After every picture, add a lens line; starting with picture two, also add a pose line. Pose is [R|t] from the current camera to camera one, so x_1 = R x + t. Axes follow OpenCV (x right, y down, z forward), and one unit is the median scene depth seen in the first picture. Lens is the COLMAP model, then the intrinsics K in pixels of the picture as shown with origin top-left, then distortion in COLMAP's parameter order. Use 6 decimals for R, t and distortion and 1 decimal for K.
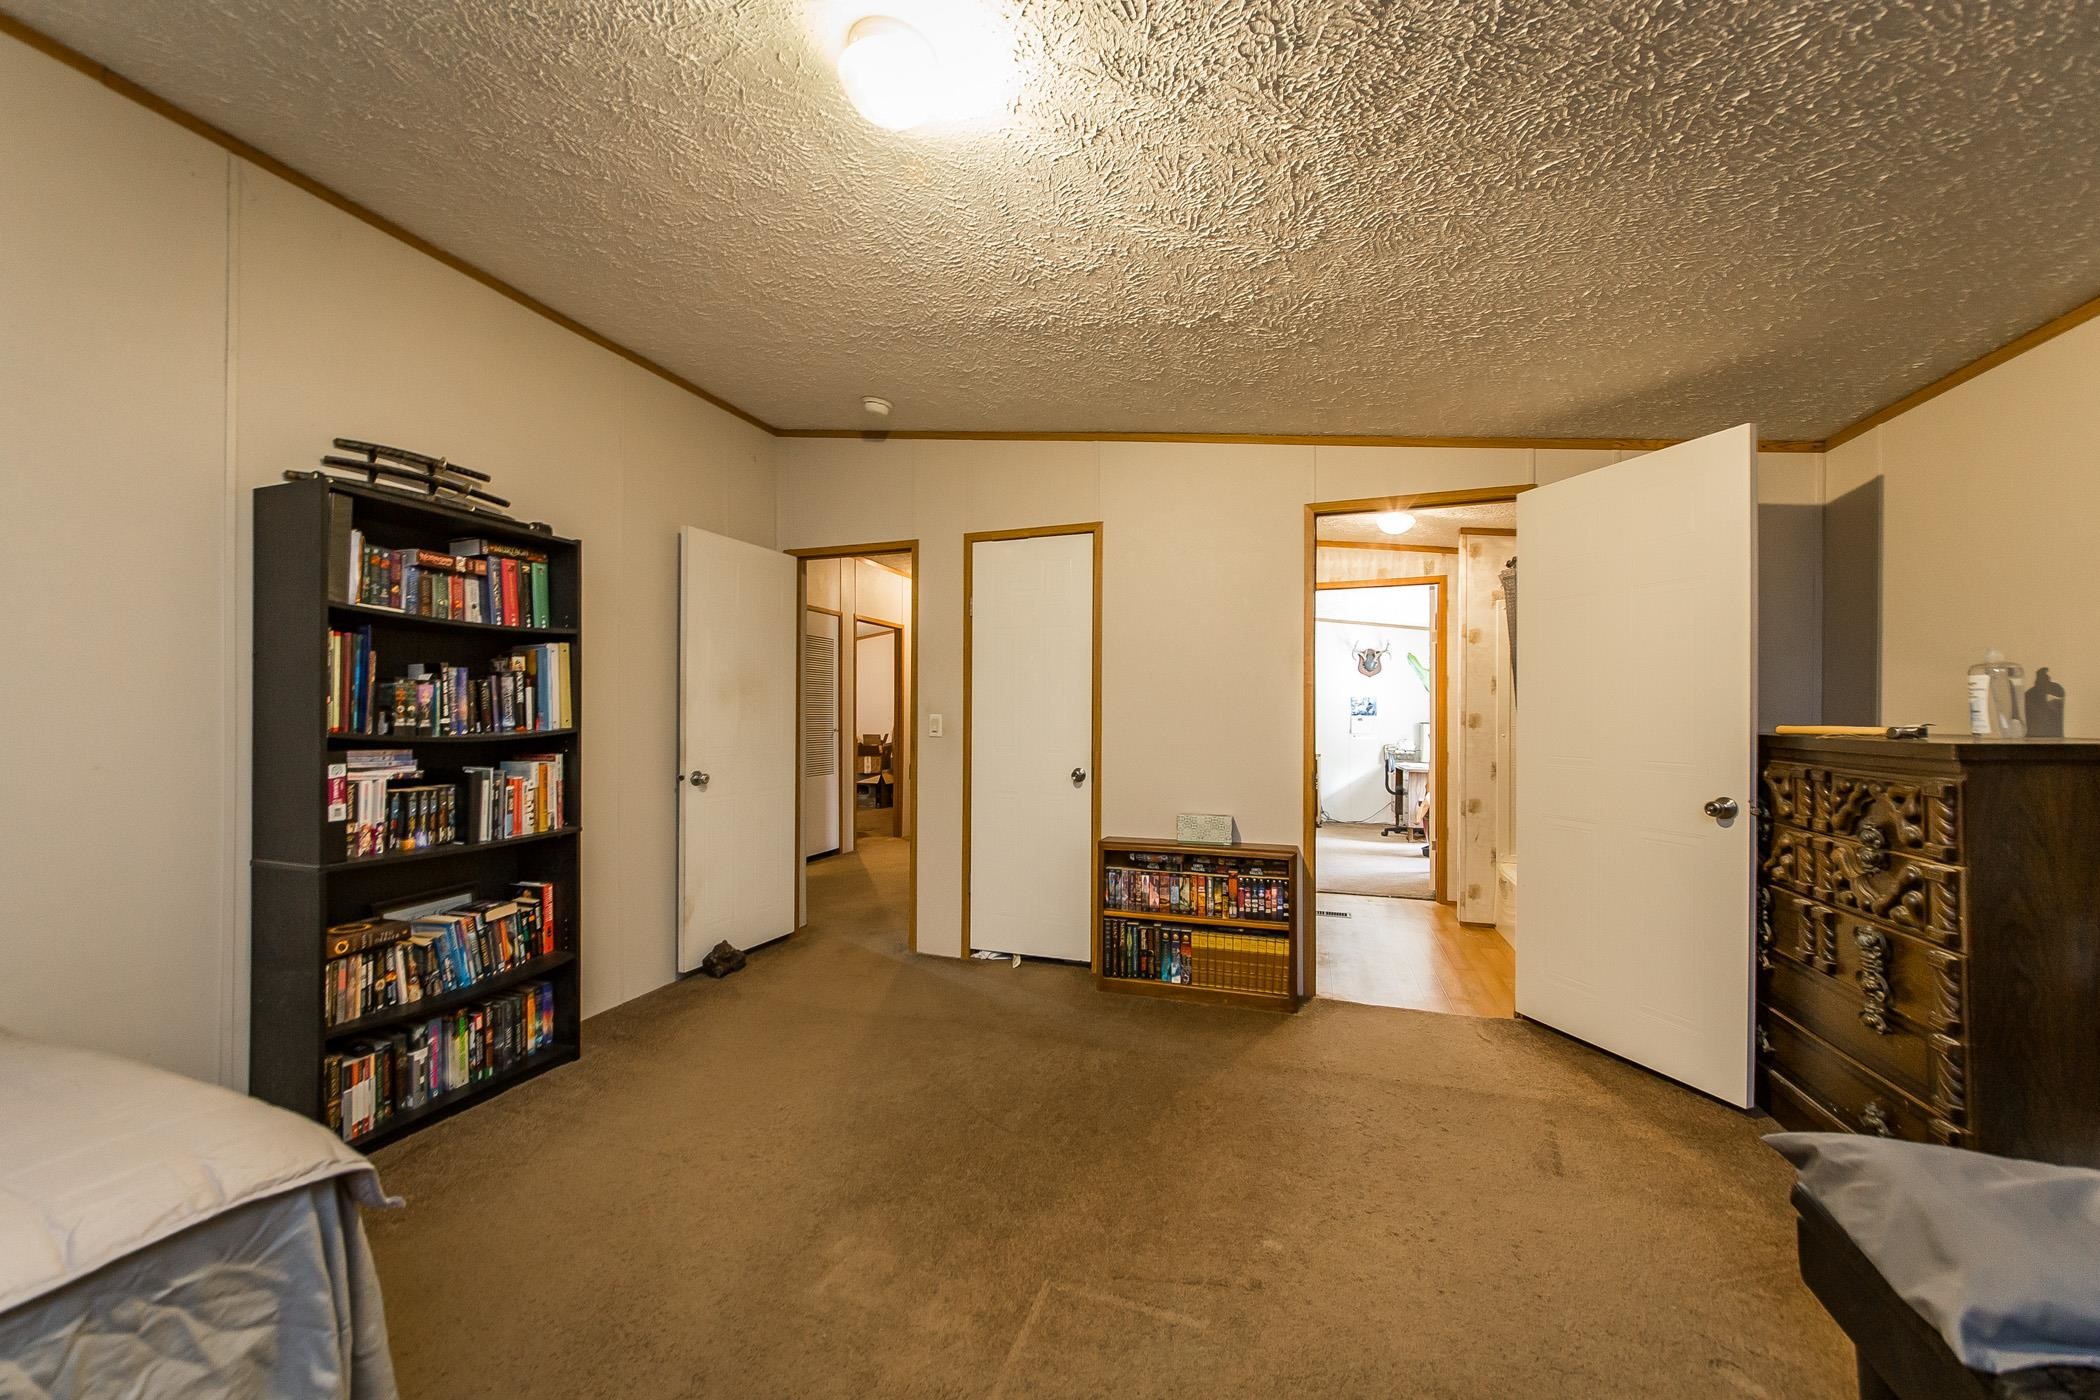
lens RADIAL K [[755.5, 0, 1033.5], [0, 755.5, 708.5], [0, 0, 1]] dist [0.000946, -0.000262]
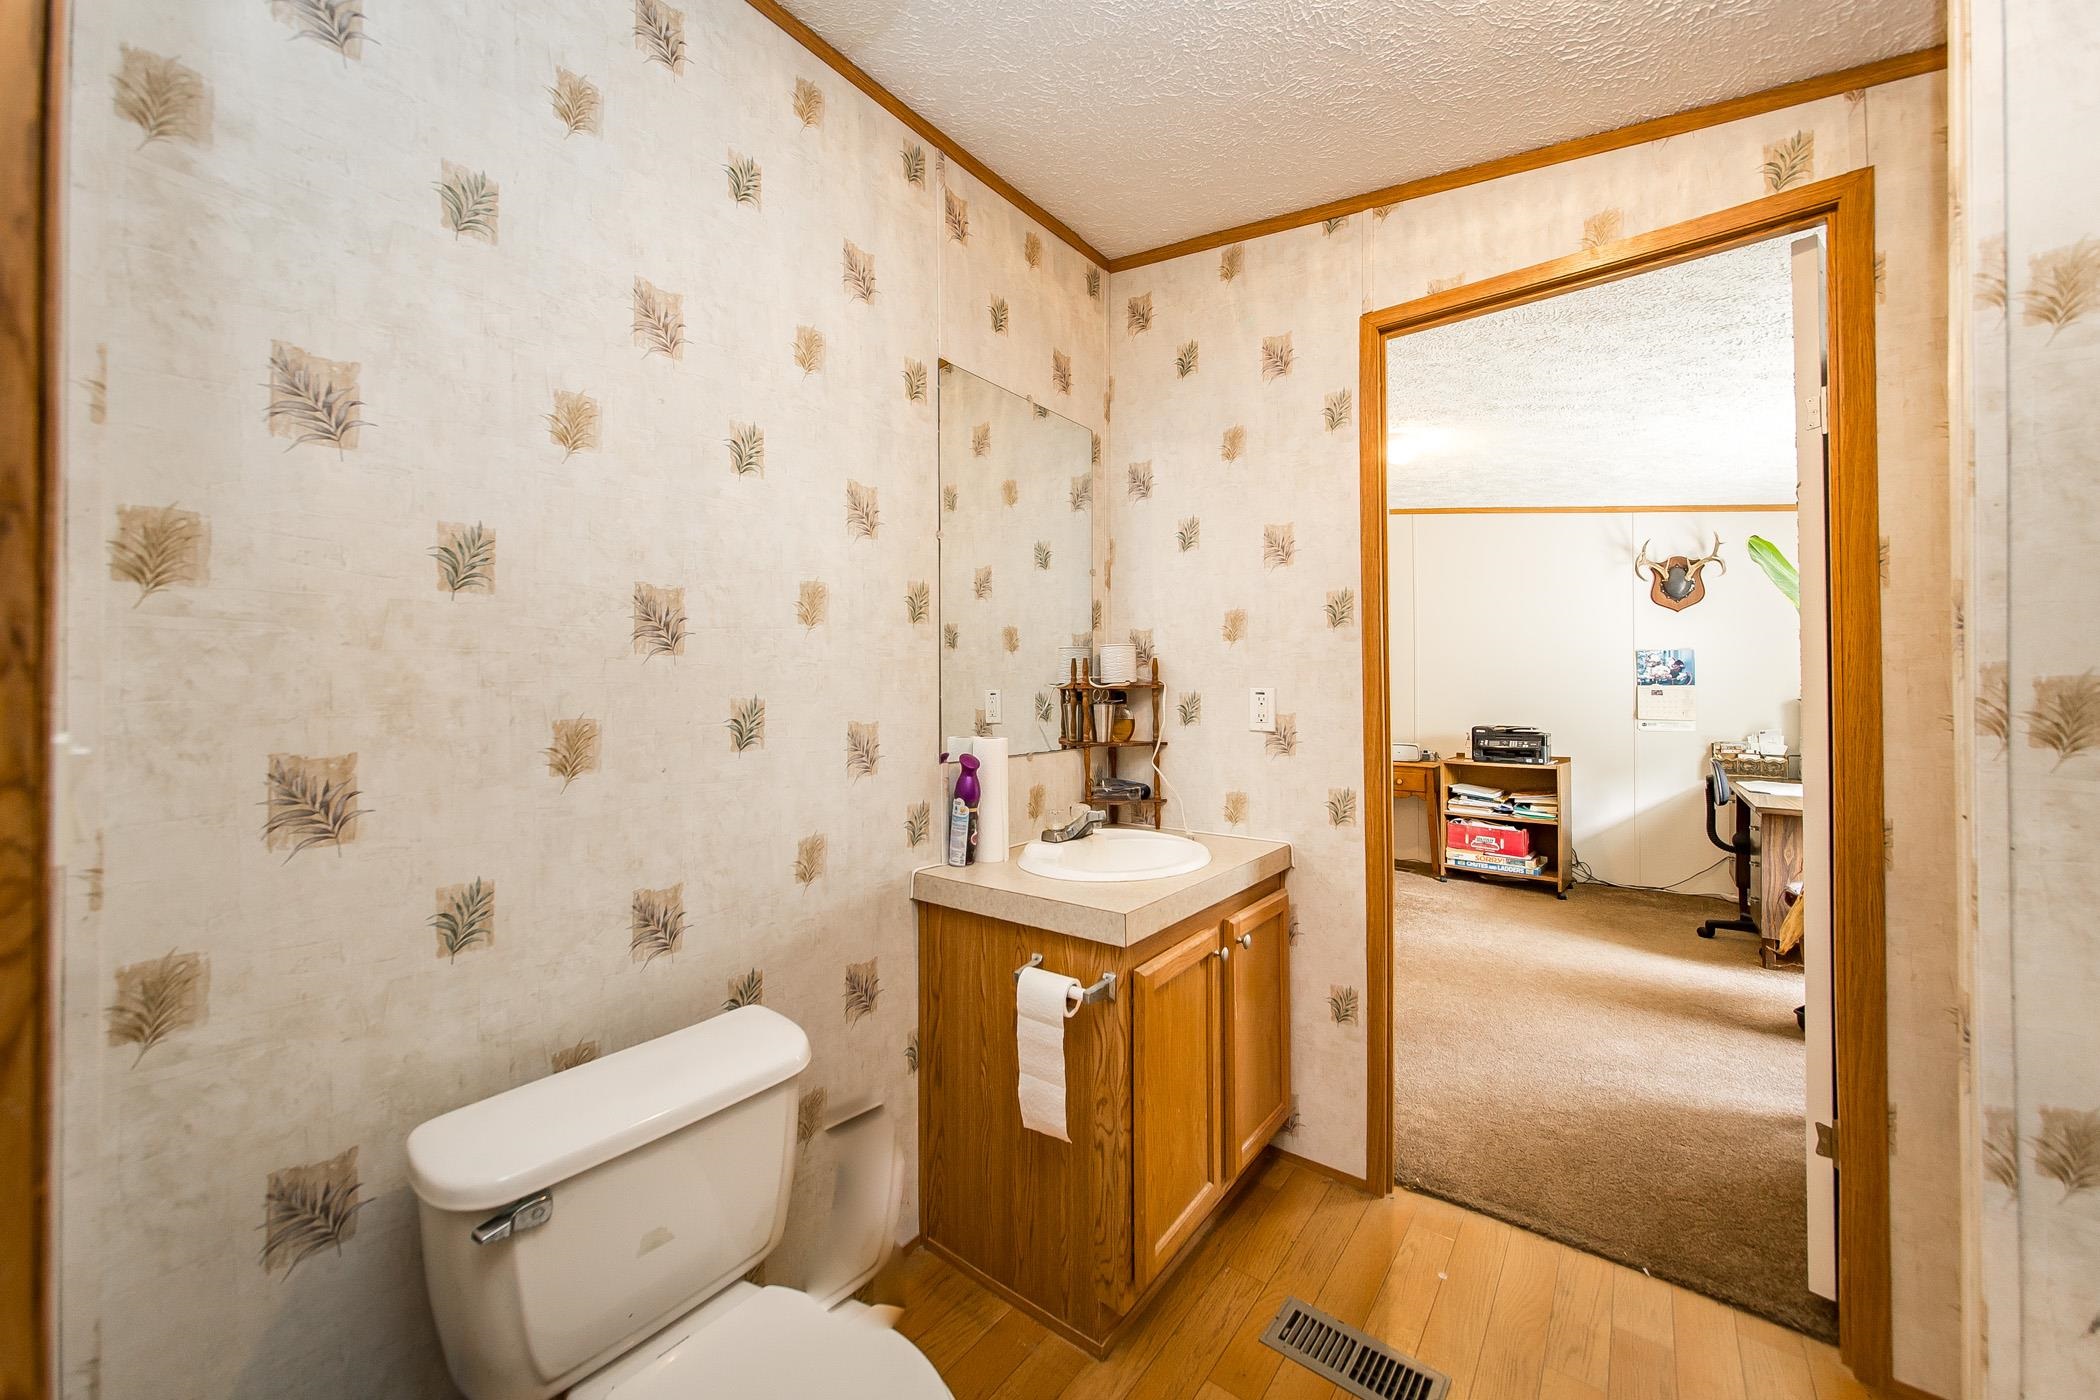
lens RADIAL K [[755.5, 0, 1052.8], [0, 755.5, 682.3], [0, 0, 1]] dist [0.000946, -0.000262]
pose [[0.948953, -0.013971, -0.315107, 0.225985], [0.014098, 0.999899, -0.001878, 0.002940], [0.315101, -0.002660, 0.949054, 0.417822]]
